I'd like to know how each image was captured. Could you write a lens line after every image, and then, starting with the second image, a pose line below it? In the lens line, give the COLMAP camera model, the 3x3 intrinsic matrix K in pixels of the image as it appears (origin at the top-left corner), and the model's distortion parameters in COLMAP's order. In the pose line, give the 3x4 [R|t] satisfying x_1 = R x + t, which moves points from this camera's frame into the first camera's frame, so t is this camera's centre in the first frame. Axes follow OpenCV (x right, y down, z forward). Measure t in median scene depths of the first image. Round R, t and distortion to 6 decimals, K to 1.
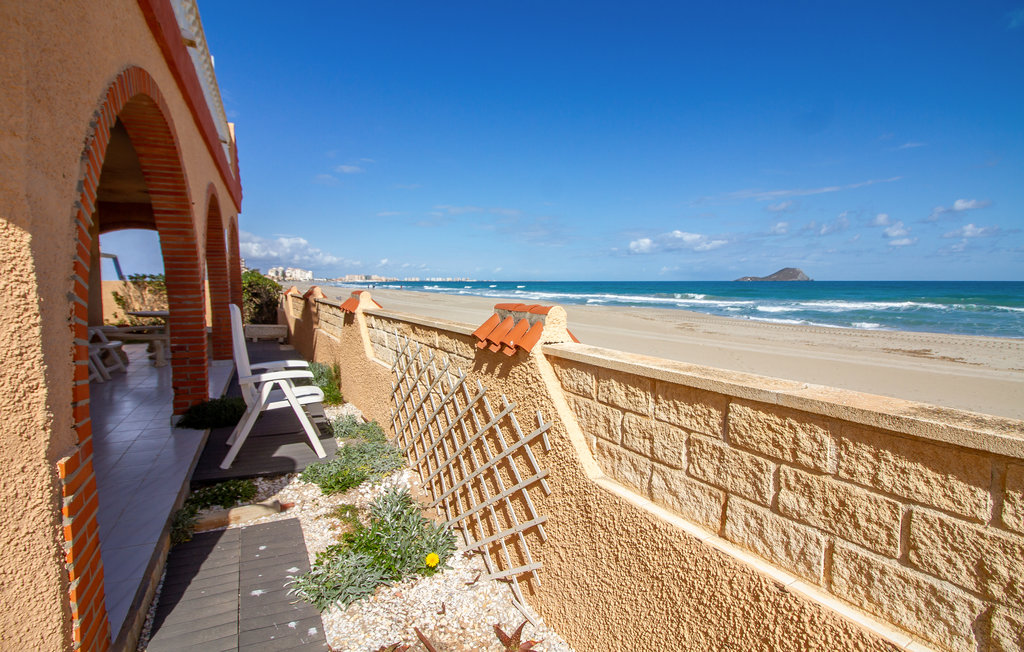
lens RADIAL K [[474.5, 0, 506.6], [0, 474.5, 316.7], [0, 0, 1]] dist [0.002521, -0.015306]
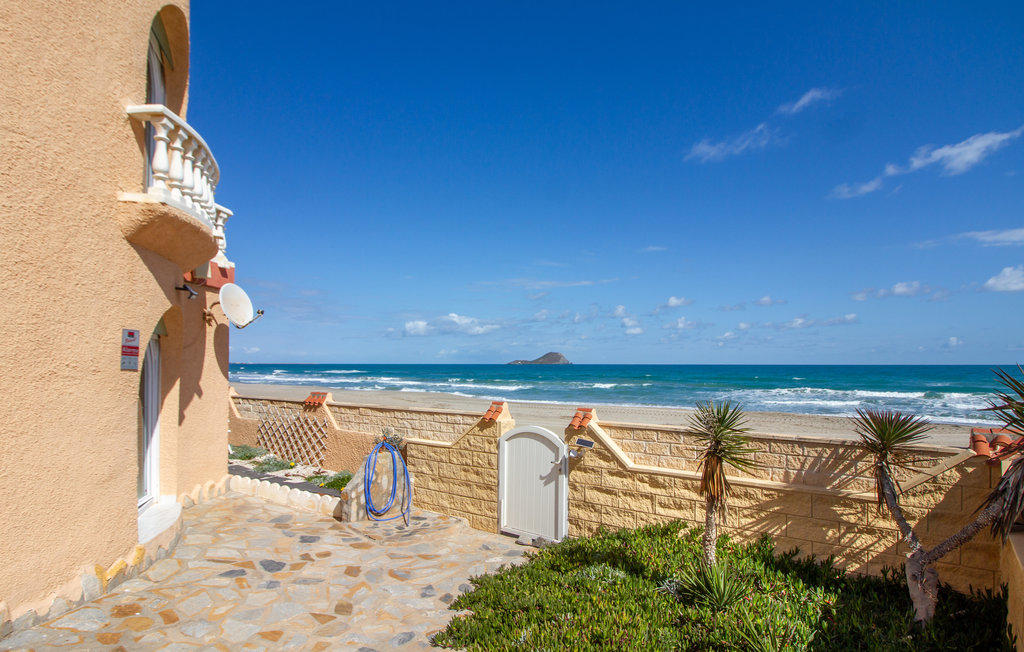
lens RADIAL K [[626.4, 0, 512.0], [0, 626.4, 326.0], [0, 0, 1]] dist [0.003224, 0.000287]
pose [[0.923088, 0.023237, 0.383887, -0.036679], [0.024840, 0.992487, -0.119806, 0.006726], [-0.383786, 0.120127, 0.915575, -0.320784]]
